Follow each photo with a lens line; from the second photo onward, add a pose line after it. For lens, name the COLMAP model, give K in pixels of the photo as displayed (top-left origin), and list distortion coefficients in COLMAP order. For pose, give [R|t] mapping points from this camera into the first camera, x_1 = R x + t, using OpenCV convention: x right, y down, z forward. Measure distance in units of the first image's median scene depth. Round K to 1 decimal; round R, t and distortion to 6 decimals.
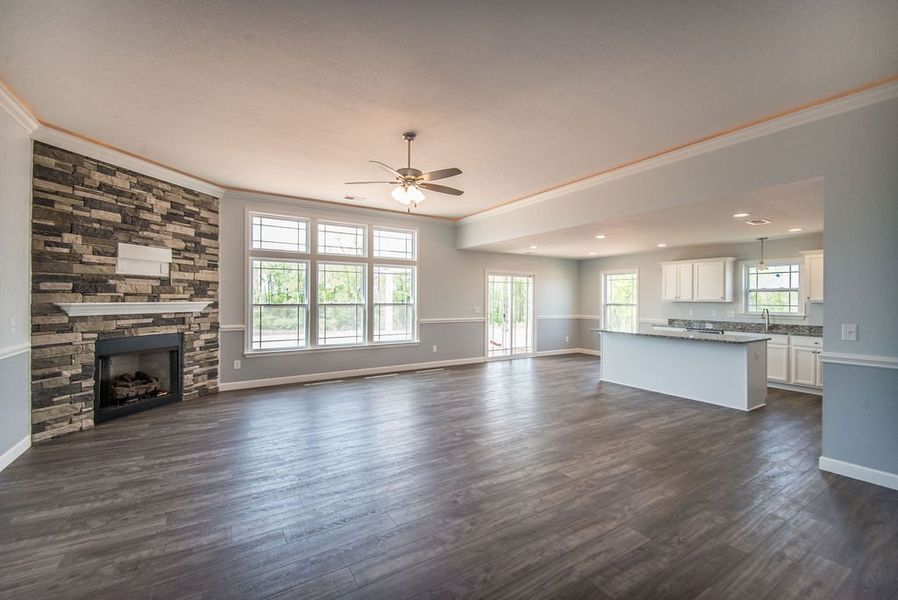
lens RADIAL K [[377.9, 0, 449.3], [0, 377.9, 298.2], [0, 0, 1]] dist [0.033402, -0.020640]
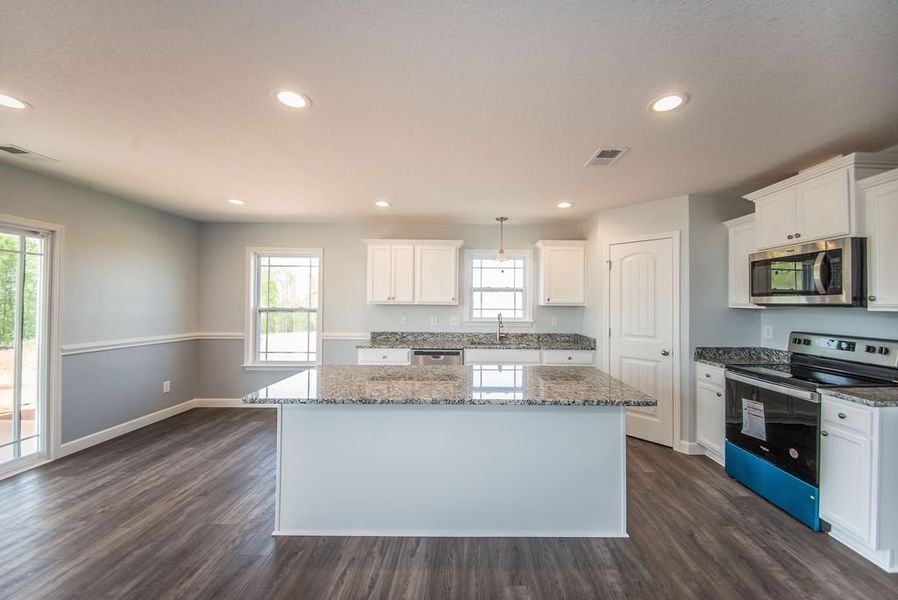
lens RADIAL K [[336.3, 0, 466.5], [0, 336.3, 297.1], [0, 0, 1]] dist [0.013365, -0.009610]
pose [[0.534328, 0.012925, 0.845179, 0.274169], [-0.004893, 0.999914, -0.012198, 0.004023], [-0.845263, 0.002382, 0.534345, 0.827585]]
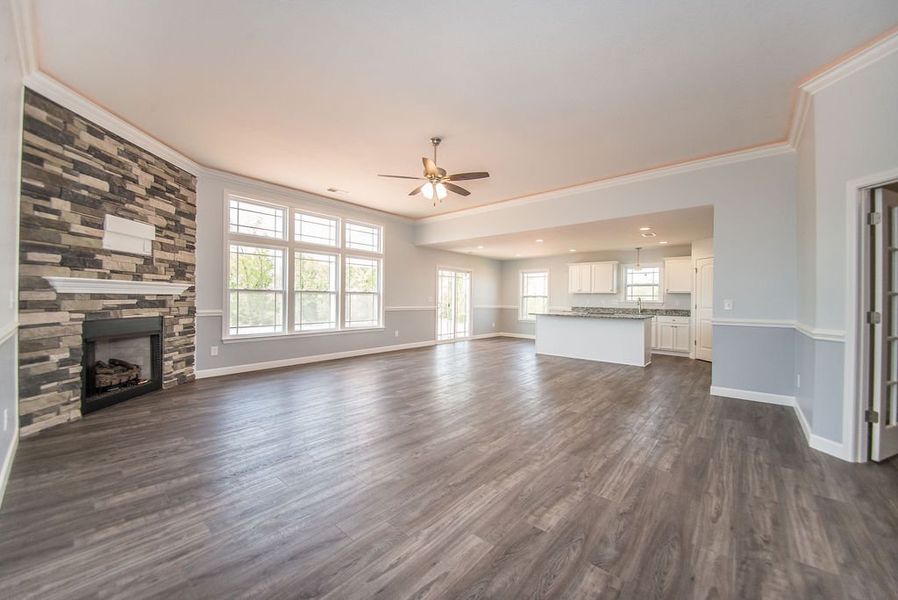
lens RADIAL K [[340.4, 0, 449.6], [0, 340.4, 298.0], [0, 0, 1]] dist [0.028807, -0.017689]
pose [[0.956612, 0.005944, 0.291303, -0.252760], [-0.006427, 0.999979, 0.000702, 0.037030], [-0.291293, -0.002544, 0.956631, -0.009950]]
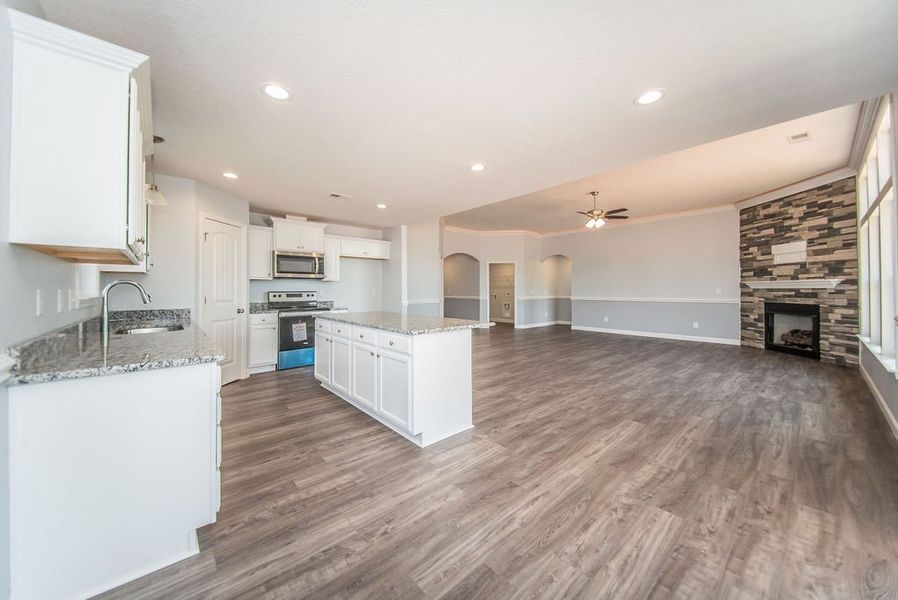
lens RADIAL K [[323.5, 0, 450.1], [0, 323.5, 285.4], [0, 0, 1]] dist [0.017633, -0.011769]
pose [[-0.986806, -0.004229, -0.161853, 0.594549], [-0.001804, 0.999884, -0.015131, 0.041549], [0.161898, -0.014639, -0.986699, 1.700107]]
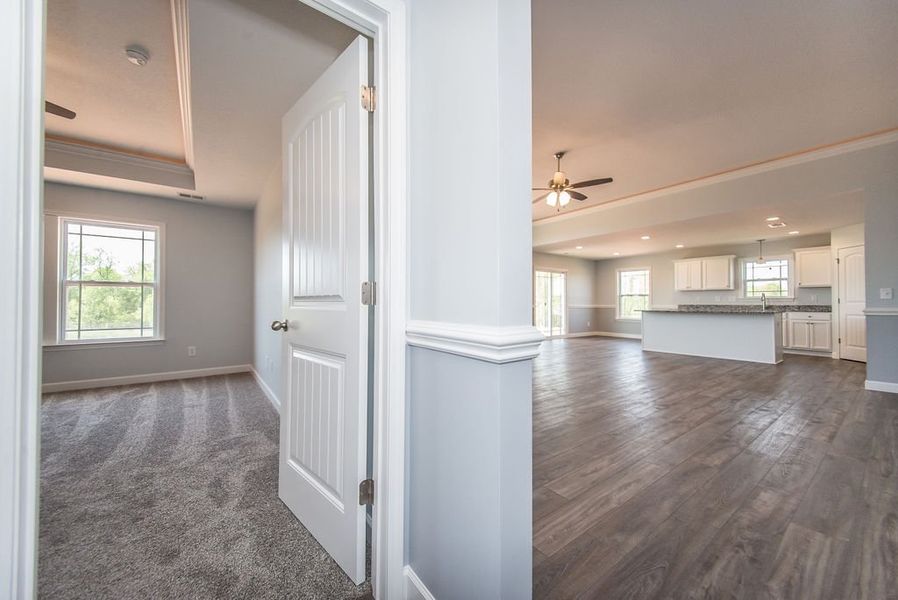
lens RADIAL K [[329.6, 0, 435.7], [0, 329.6, 300.1], [0, 0, 1]] dist [0.000825, -0.004487]
pose [[0.999124, -0.004895, 0.041549, -0.408860], [0.005308, 0.999938, -0.009833, 0.064928], [-0.041498, 0.010045, 0.999088, -0.096656]]
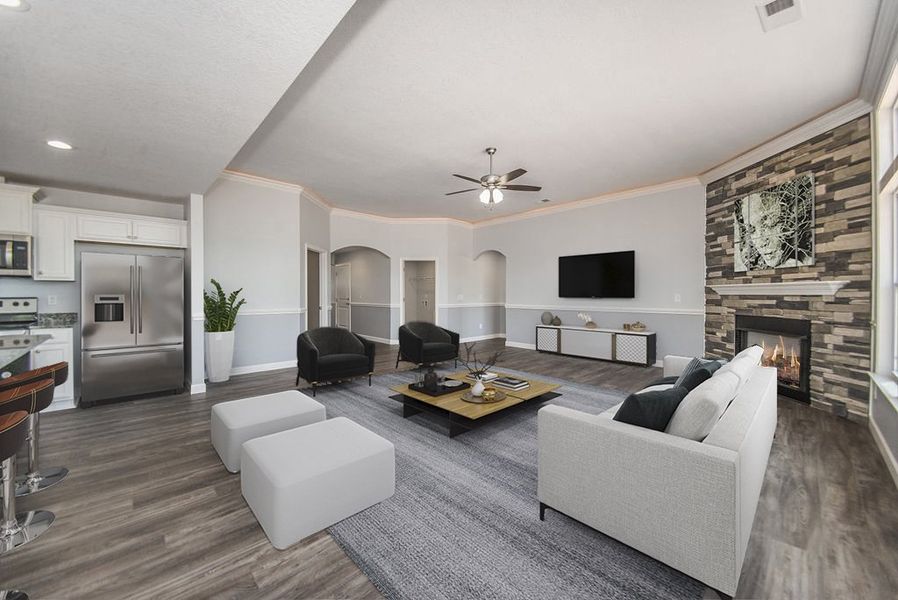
lens RADIAL K [[348.4, 0, 448.9], [0, 348.4, 296.1], [0, 0, 1]] dist [0.015314, -0.013069]
pose [[-0.978283, -0.004297, -0.207231, 0.181299], [-0.004840, 0.999986, 0.002111, 0.037625], [0.207219, 0.003068, -0.978290, 1.440989]]
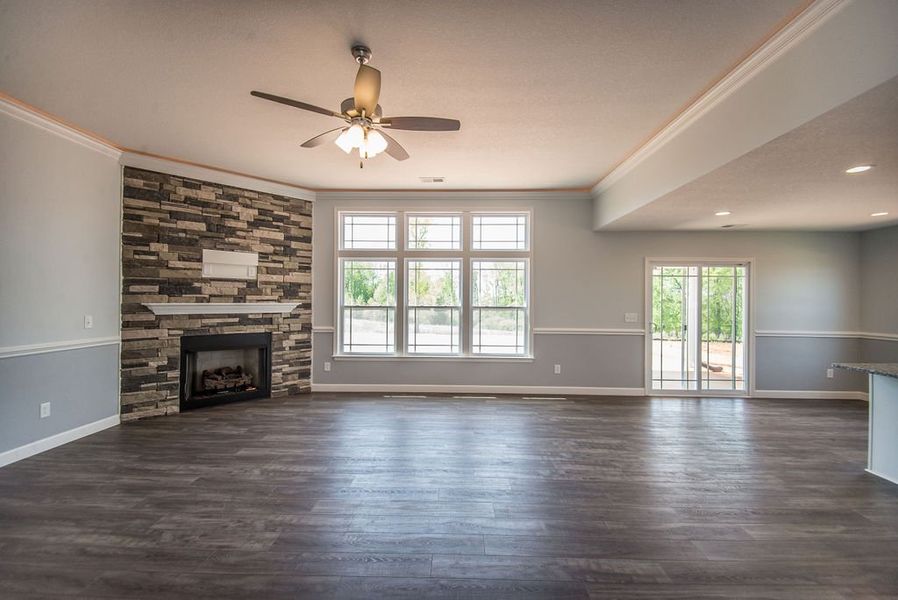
lens RADIAL K [[377.9, 0, 449.3], [0, 377.9, 298.2], [0, 0, 1]] dist [0.033402, -0.020640]
pose [[0.833997, -0.001735, -0.551766, 0.266911], [-0.002567, 0.999972, -0.007023, 0.002271], [0.551762, 0.007274, 0.833970, 0.367765]]
